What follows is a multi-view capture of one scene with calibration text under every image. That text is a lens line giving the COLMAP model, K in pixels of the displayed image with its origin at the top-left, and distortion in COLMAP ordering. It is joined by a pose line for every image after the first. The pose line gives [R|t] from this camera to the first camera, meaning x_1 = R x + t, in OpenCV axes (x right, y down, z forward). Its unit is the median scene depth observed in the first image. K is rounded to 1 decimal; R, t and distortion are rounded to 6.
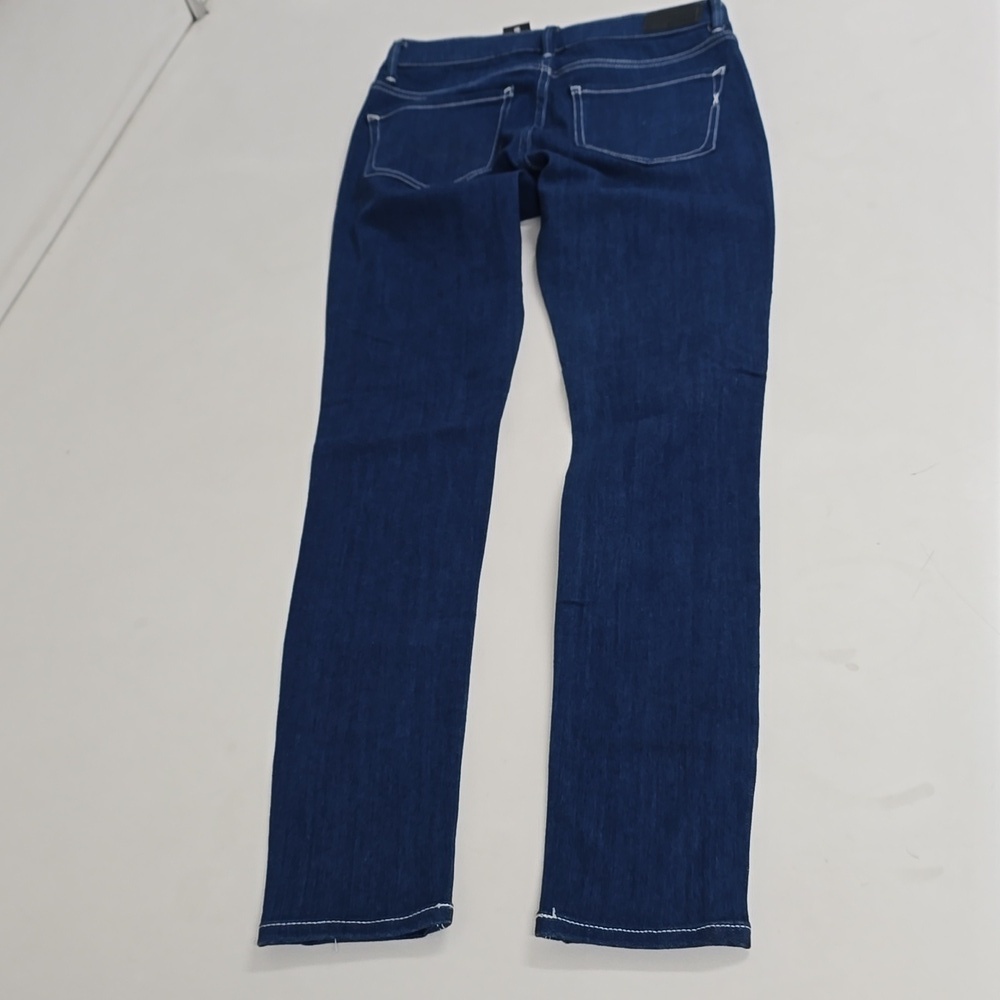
lens RADIAL K [[1409.8, 0, 500.0], [0, 1409.8, 500.0], [0, 0, 1]] dist [0.198902, -0.744661]
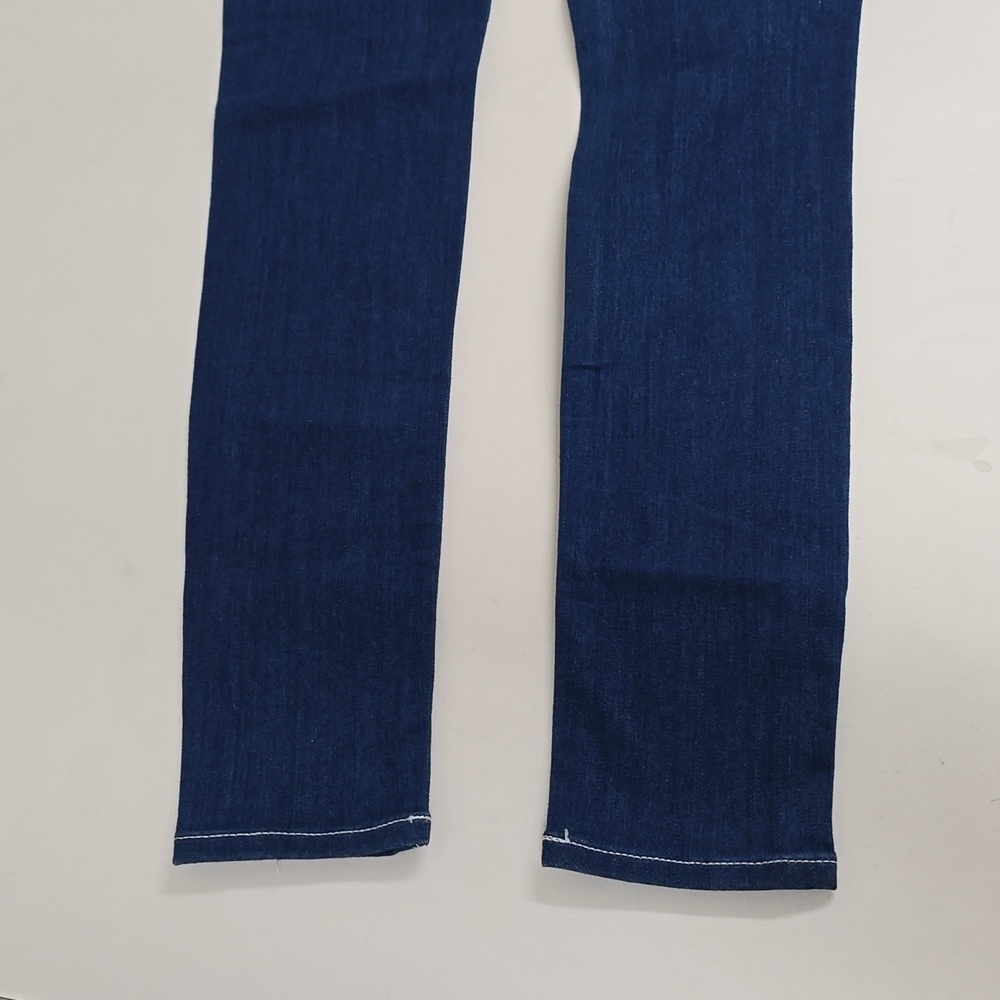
lens RADIAL K [[1409.8, 0, 500.0], [0, 1409.8, 500.0], [0, 0, 1]] dist [0.198902, -0.744661]
pose [[0.999653, -0.026312, 0.001230, 0.005515], [0.024486, 0.945470, 0.324788, -0.090627], [-0.009709, -0.324645, 0.945786, 0.286174]]
